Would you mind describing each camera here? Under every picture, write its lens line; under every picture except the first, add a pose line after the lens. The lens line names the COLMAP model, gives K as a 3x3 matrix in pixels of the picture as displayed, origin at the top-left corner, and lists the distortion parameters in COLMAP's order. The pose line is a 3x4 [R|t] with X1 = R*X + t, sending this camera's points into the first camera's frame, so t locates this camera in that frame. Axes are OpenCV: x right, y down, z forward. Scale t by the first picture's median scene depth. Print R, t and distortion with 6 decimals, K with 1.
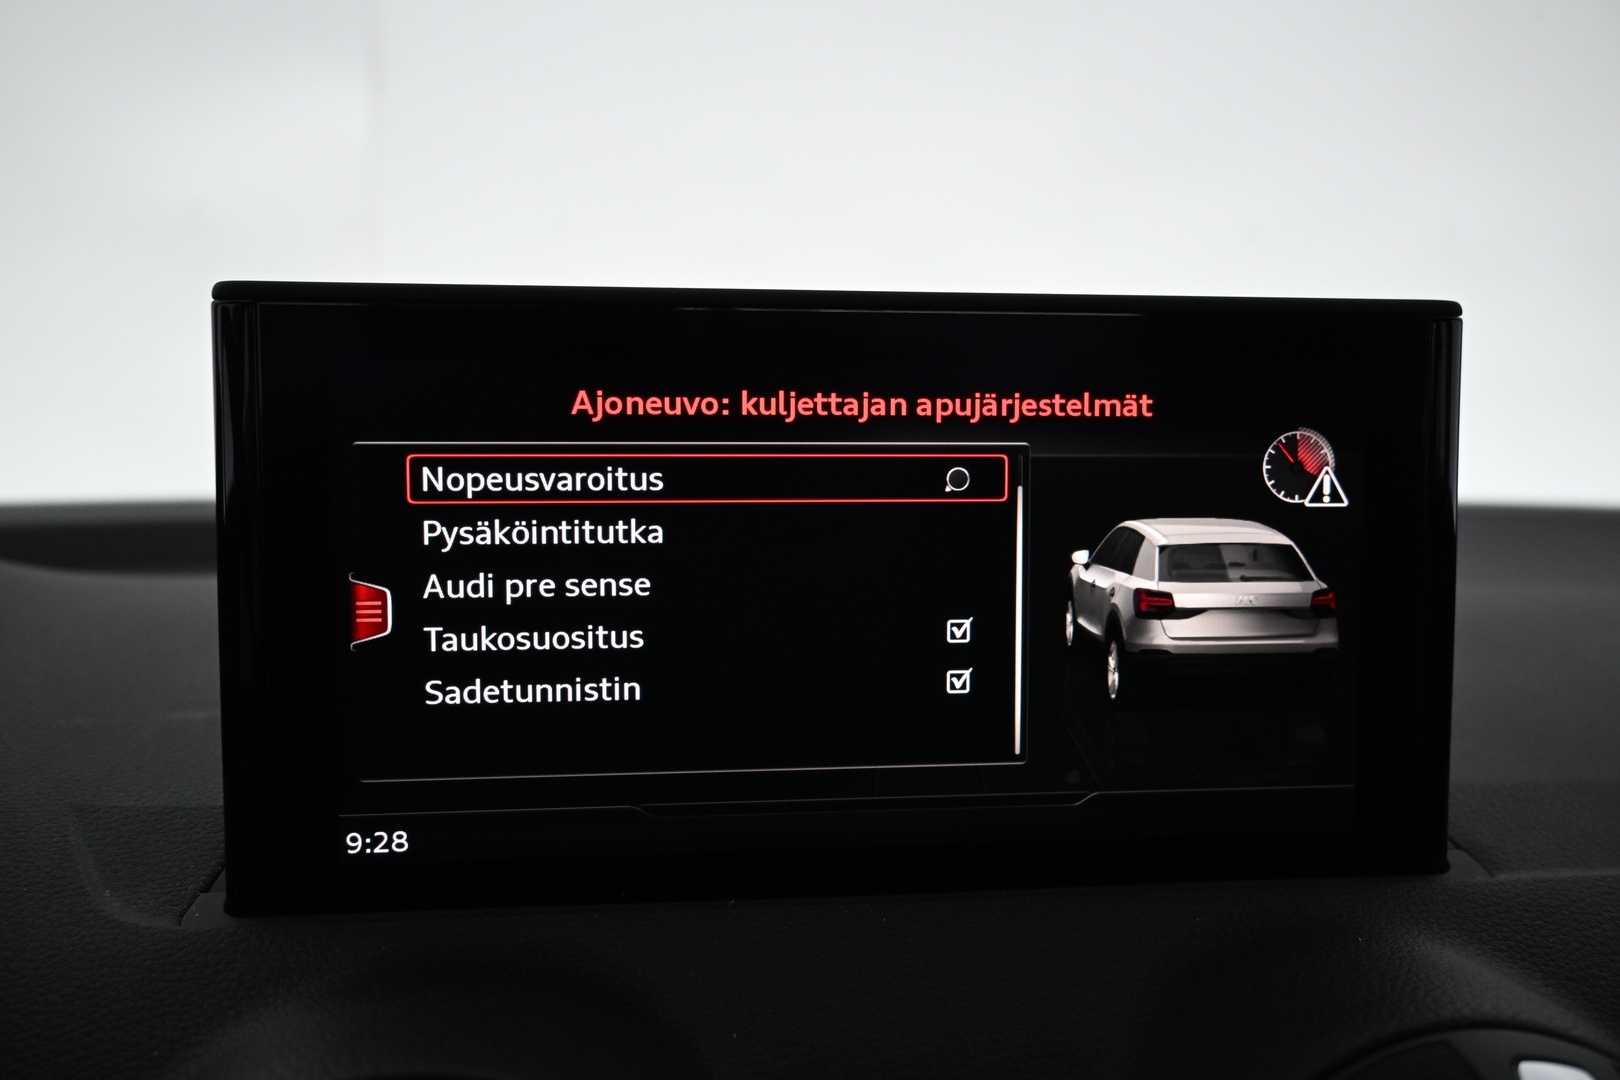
lens RADIAL K [[1341.7, 0, 810.0], [0, 1341.7, 540.0], [0, 0, 1]] dist [0.007870, -0.001686]
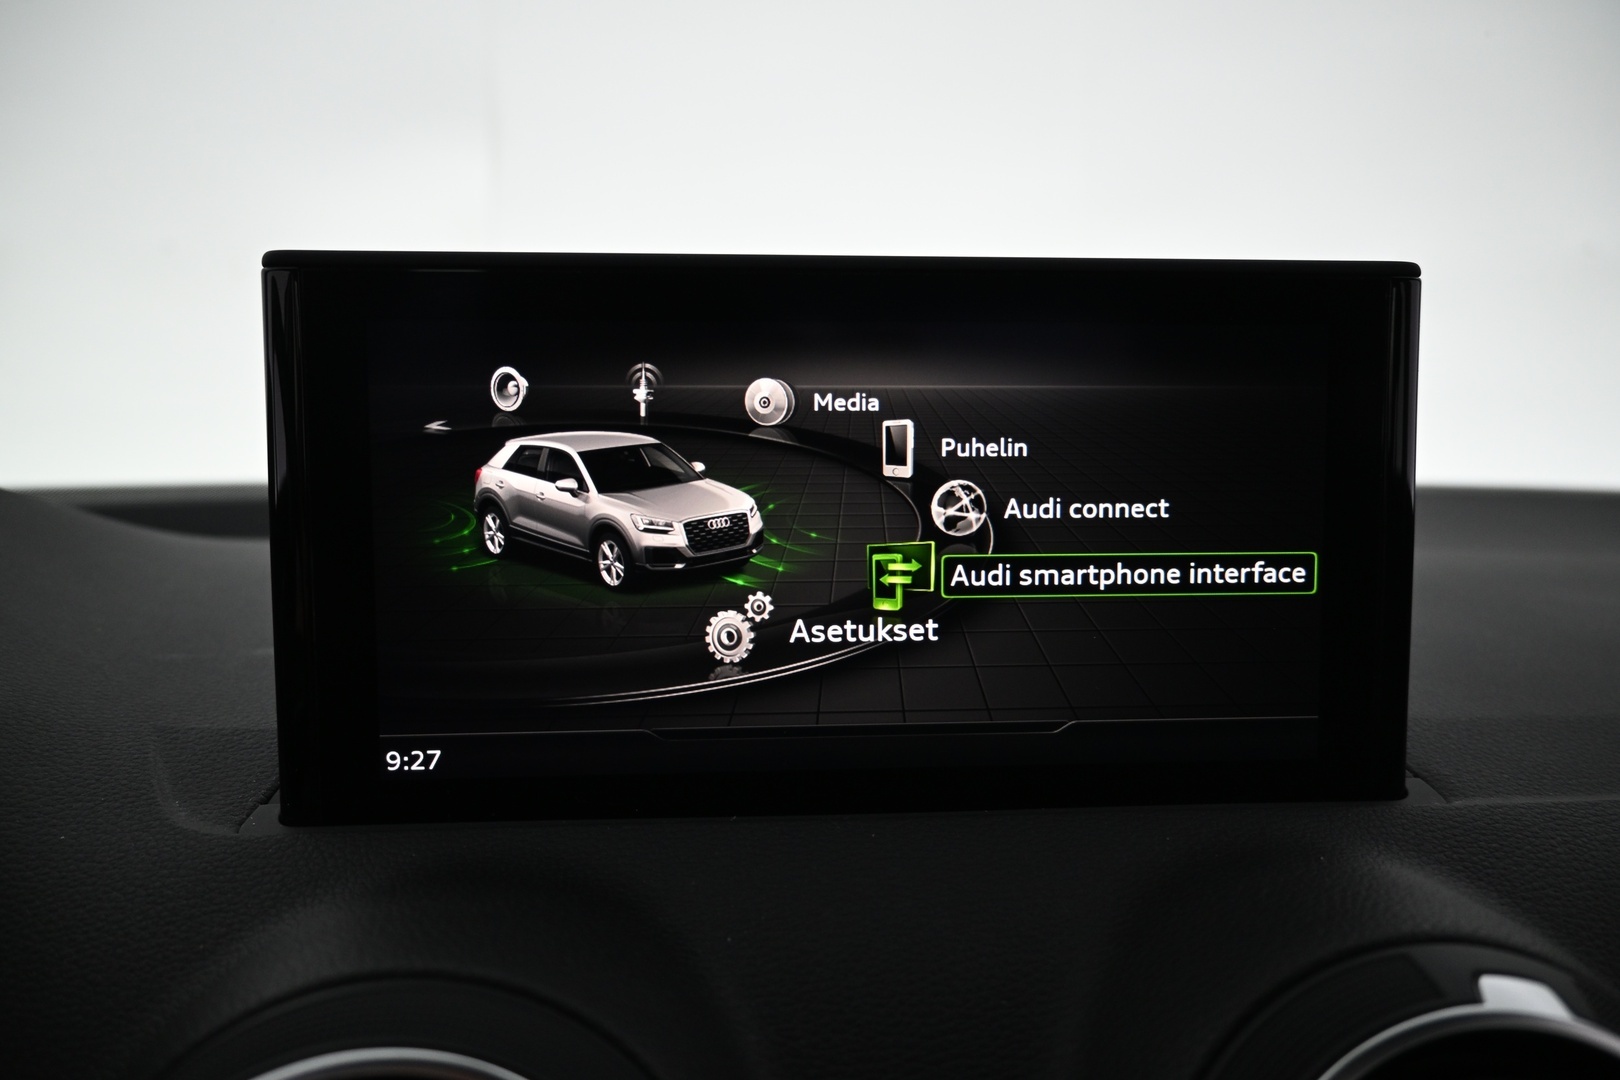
lens RADIAL K [[1109.9, 0, 810.0], [0, 1109.9, 540.0], [0, 0, 1]] dist [-0.000320, 0.004735]
pose [[0.998882, -0.001567, -0.047244, 0.046004], [0.001764, 0.999990, 0.004144, 0.040421], [0.047237, -0.004223, 0.998875, 0.103890]]
